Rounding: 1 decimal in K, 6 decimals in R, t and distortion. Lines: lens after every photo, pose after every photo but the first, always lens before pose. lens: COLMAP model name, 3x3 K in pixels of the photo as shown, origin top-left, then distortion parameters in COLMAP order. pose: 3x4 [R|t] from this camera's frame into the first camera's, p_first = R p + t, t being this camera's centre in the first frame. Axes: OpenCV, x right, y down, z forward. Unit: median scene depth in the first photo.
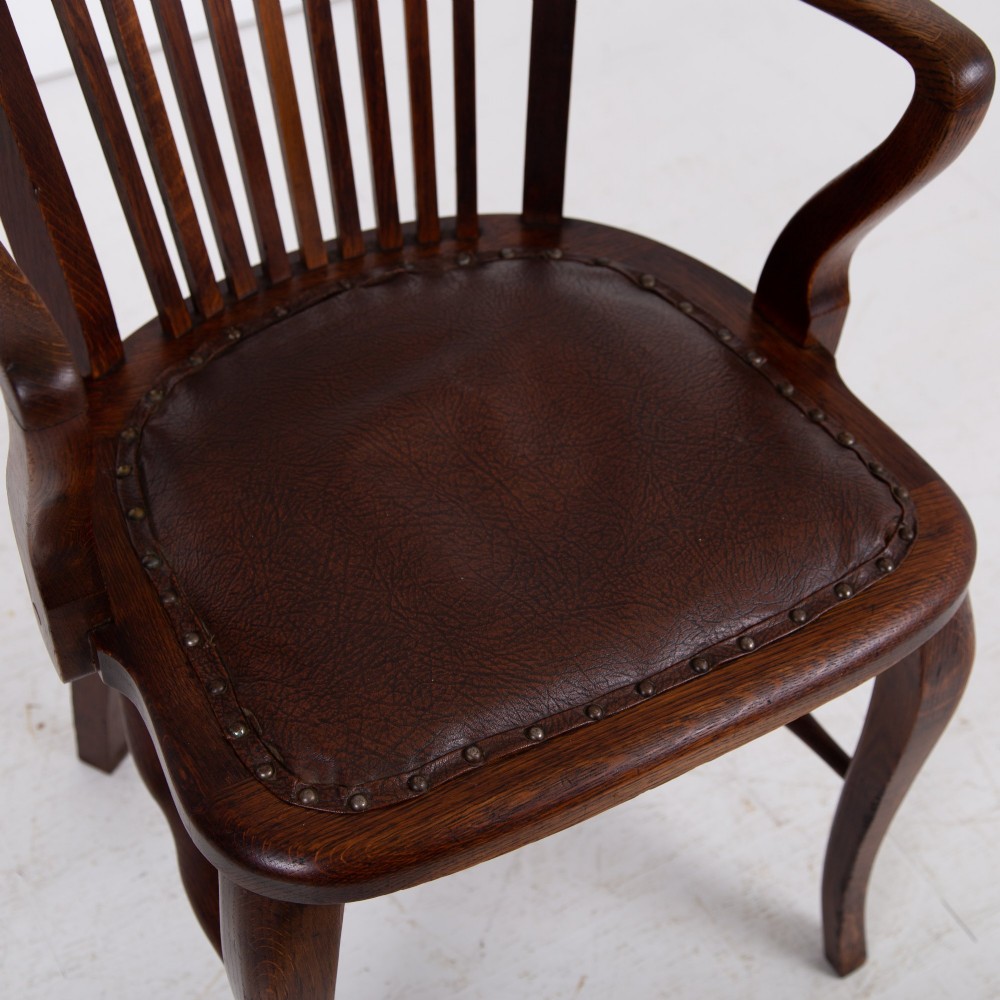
lens RADIAL K [[1890.7, 0, 366.6], [0, 1890.7, 472.2], [0, 0, 1]] dist [-0.000534, 0.022752]
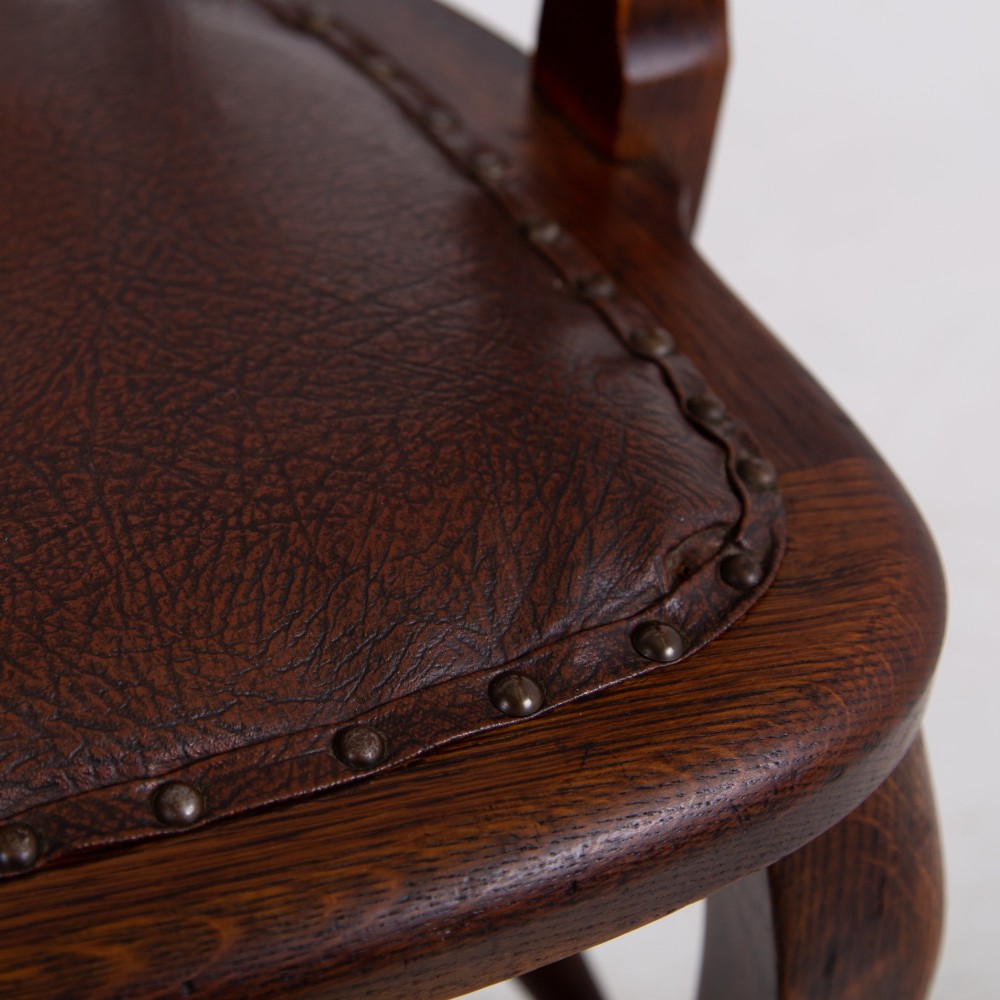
lens RADIAL K [[1803.3, 0, 361.1], [0, 1803.3, 499.6], [0, 0, 1]] dist [-0.004981, 0.008984]
pose [[0.984755, 0.104353, -0.139168, 0.262961], [-0.117248, 0.989205, -0.087905, 0.058922], [0.128493, 0.102882, 0.986359, 0.652208]]
